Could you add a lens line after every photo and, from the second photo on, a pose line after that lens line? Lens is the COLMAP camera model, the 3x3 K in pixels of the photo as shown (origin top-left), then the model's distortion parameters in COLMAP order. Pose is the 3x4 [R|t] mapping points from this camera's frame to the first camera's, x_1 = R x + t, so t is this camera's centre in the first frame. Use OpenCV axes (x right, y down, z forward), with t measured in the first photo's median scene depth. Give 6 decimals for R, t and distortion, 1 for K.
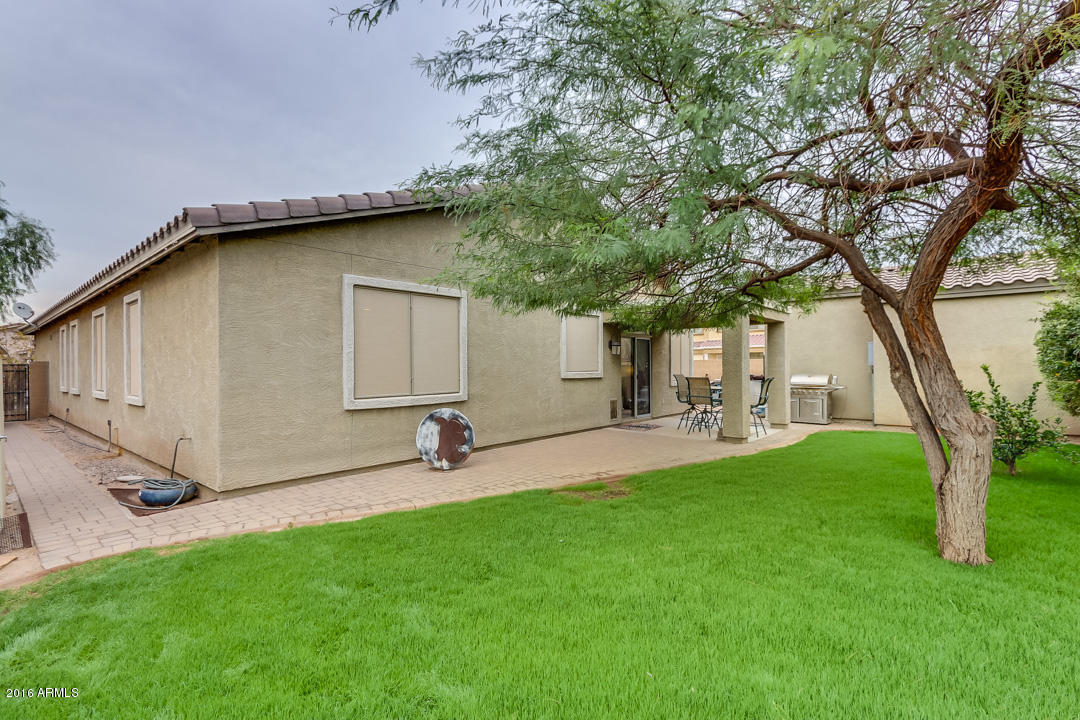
lens RADIAL K [[493.5, 0, 541.7], [0, 493.5, 367.0], [0, 0, 1]] dist [0.000363, 0.000800]
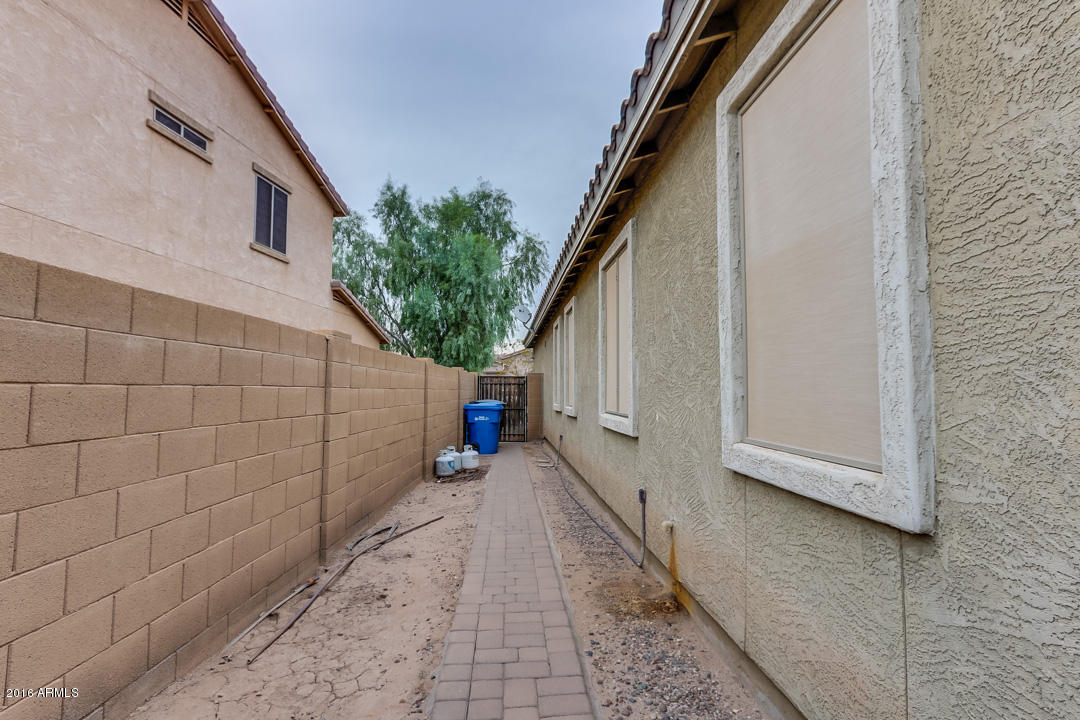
lens RADIAL K [[493.5, 0, 539.9], [0, 493.5, 359.5], [0, 0, 1]] dist [0.000363, 0.000800]
pose [[0.699120, -0.037801, -0.714004, -0.464000], [-0.007399, 0.998166, -0.060090, 0.018675], [0.714966, 0.047293, 0.697558, 0.472118]]
